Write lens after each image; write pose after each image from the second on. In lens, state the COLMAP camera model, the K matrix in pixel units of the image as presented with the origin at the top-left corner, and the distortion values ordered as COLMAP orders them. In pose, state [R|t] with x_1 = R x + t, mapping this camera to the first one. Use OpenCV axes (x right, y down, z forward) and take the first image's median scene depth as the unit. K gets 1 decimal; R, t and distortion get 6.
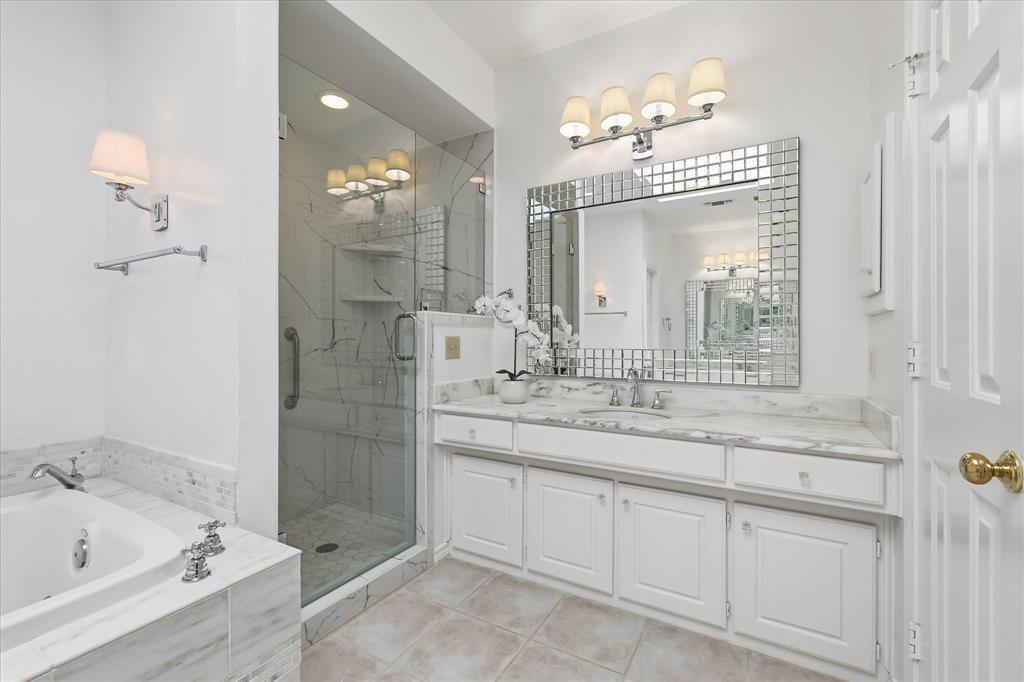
lens RADIAL K [[446.3, 0, 538.1], [0, 446.3, 338.6], [0, 0, 1]] dist [0.004771, -0.000276]
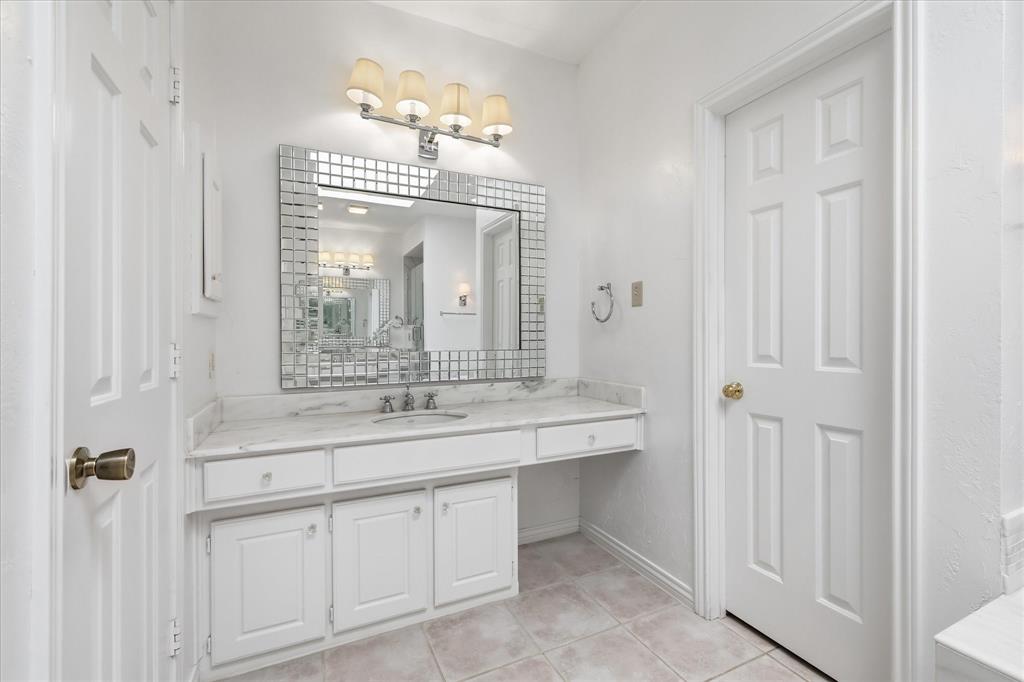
lens RADIAL K [[446.3, 0, 515.8], [0, 446.3, 337.3], [0, 0, 1]] dist [0.004771, -0.000276]
pose [[0.572601, -0.001027, 0.819833, -0.465231], [0.007933, 0.999959, -0.004288, -0.000547], [-0.819796, 0.008959, 0.572586, 0.271920]]
